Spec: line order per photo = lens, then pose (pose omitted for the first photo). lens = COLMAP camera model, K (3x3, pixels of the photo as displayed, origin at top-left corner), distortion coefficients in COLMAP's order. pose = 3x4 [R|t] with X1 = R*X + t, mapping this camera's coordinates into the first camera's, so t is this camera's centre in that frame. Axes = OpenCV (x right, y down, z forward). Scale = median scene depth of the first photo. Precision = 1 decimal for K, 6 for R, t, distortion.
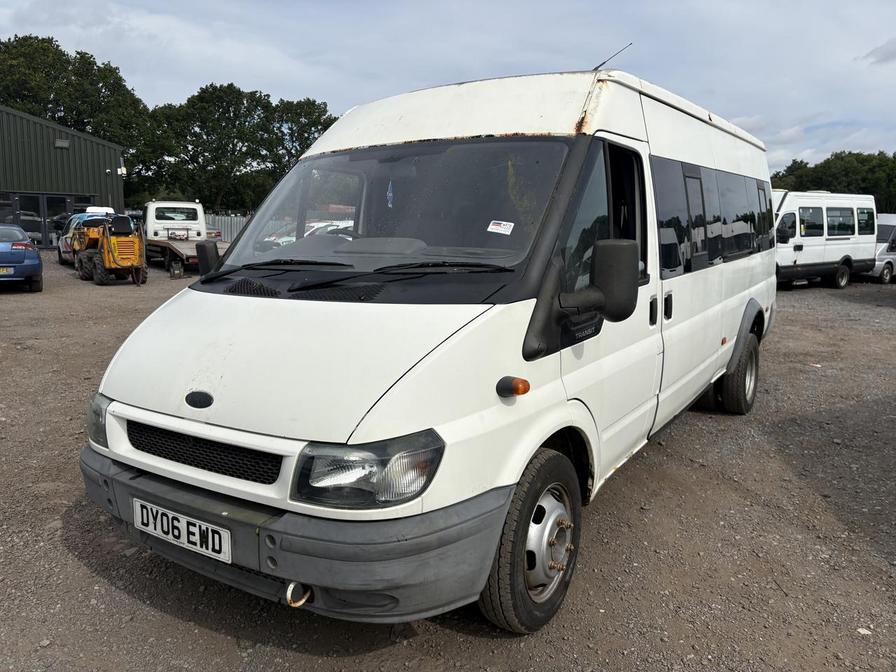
lens RADIAL K [[670.4, 0, 454.6], [0, 670.4, 335.6], [0, 0, 1]] dist [0.005102, -0.013729]
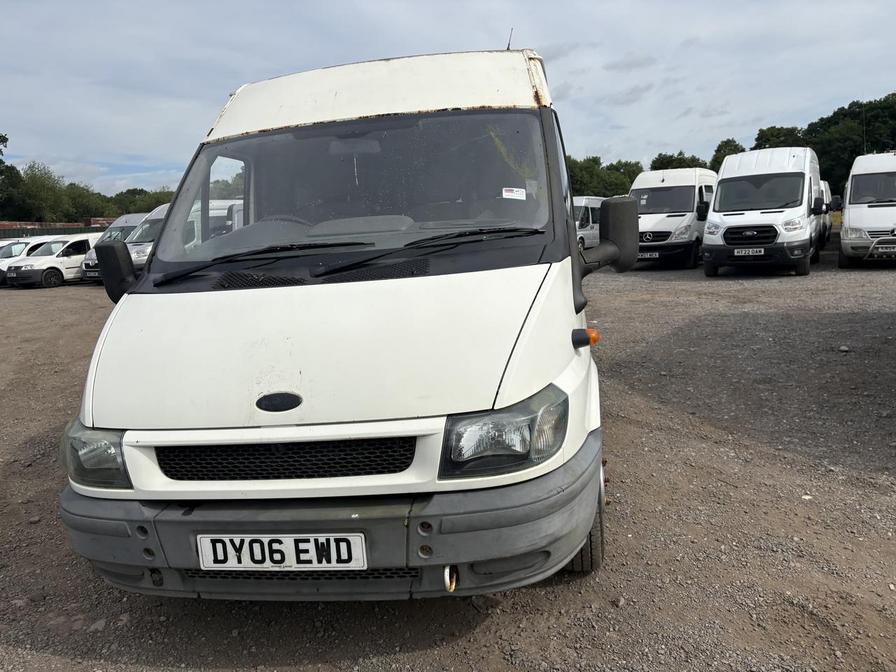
lens RADIAL K [[670.4, 0, 455.7], [0, 670.4, 336.6], [0, 0, 1]] dist [0.005102, -0.013729]
pose [[0.907679, -0.135231, 0.397280, -0.499205], [0.135361, 0.990405, 0.027862, 0.017856], [-0.397236, 0.028486, 0.917274, 0.101290]]
